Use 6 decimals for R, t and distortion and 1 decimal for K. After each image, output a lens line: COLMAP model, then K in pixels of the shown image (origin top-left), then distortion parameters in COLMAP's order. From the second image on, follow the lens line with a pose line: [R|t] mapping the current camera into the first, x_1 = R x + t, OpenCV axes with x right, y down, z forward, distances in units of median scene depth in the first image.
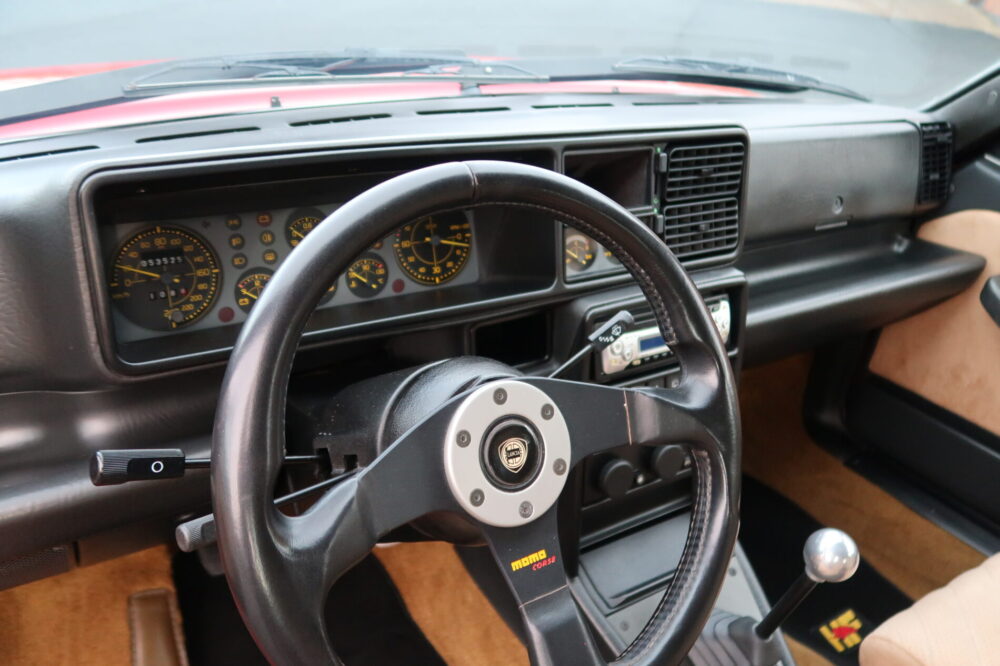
lens RADIAL K [[811.6, 0, 500.0], [0, 811.6, 333.0], [0, 0, 1]] dist [-0.013751, -0.012155]
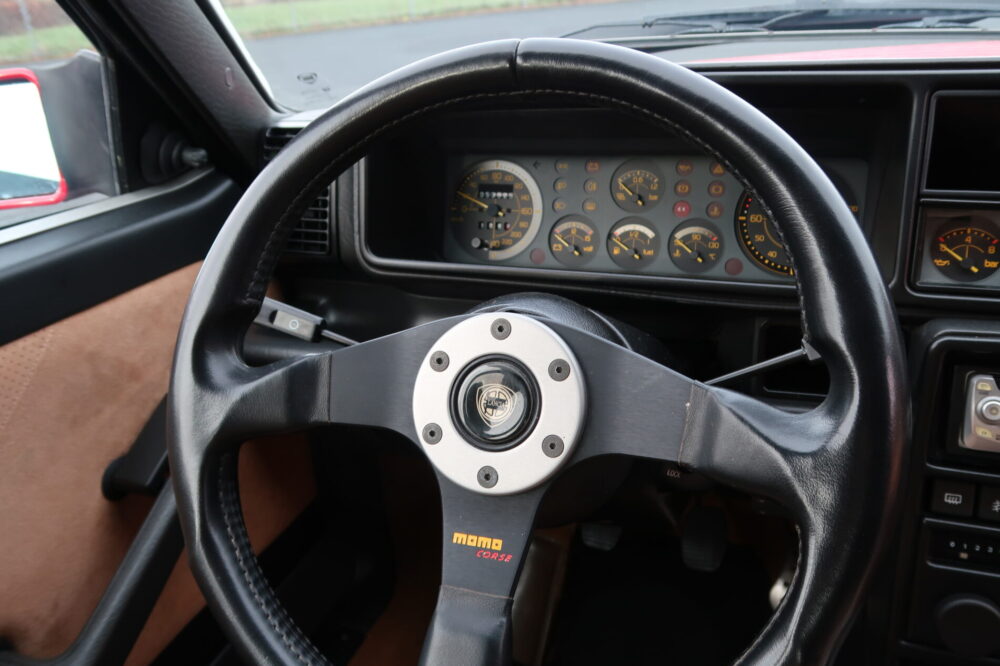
lens RADIAL K [[814.7, 0, 500.0], [0, 814.7, 333.0], [0, 0, 1]] dist [-0.008062, -0.004335]
pose [[0.589244, 0.200873, -0.782586, 0.405913], [-0.258702, 0.964514, 0.052782, 0.025414], [0.765418, 0.171355, 0.620301, 0.322119]]
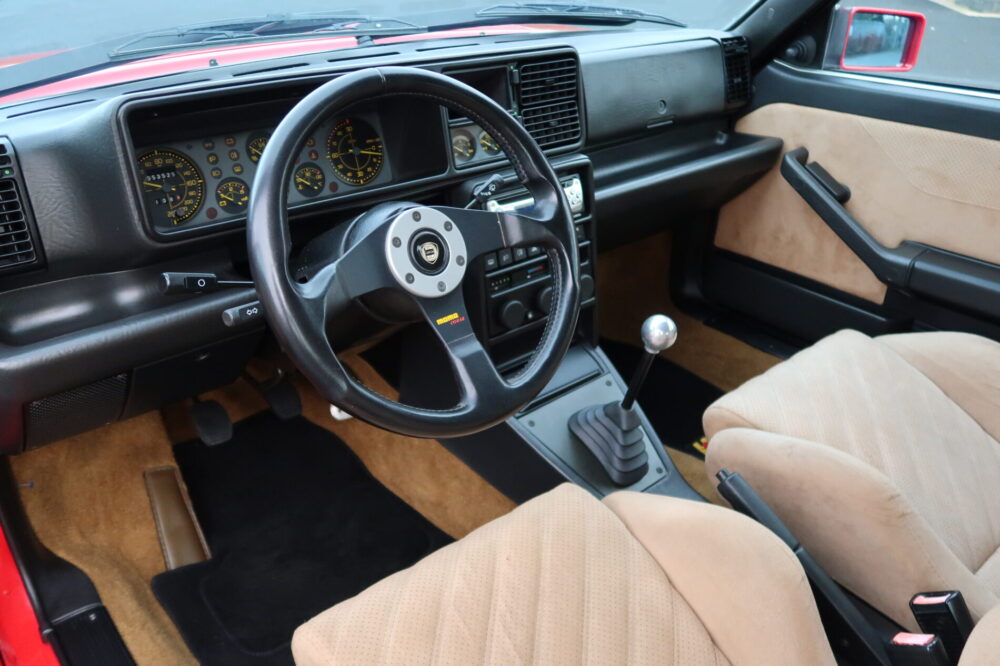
lens RADIAL K [[814.7, 0, 500.0], [0, 814.7, 333.0], [0, 0, 1]] dist [-0.008062, -0.004335]
pose [[0.987599, -0.122938, 0.097639, -0.014257], [0.120113, 0.992167, 0.034327, 0.172825], [-0.101095, -0.022173, 0.994630, -0.384285]]
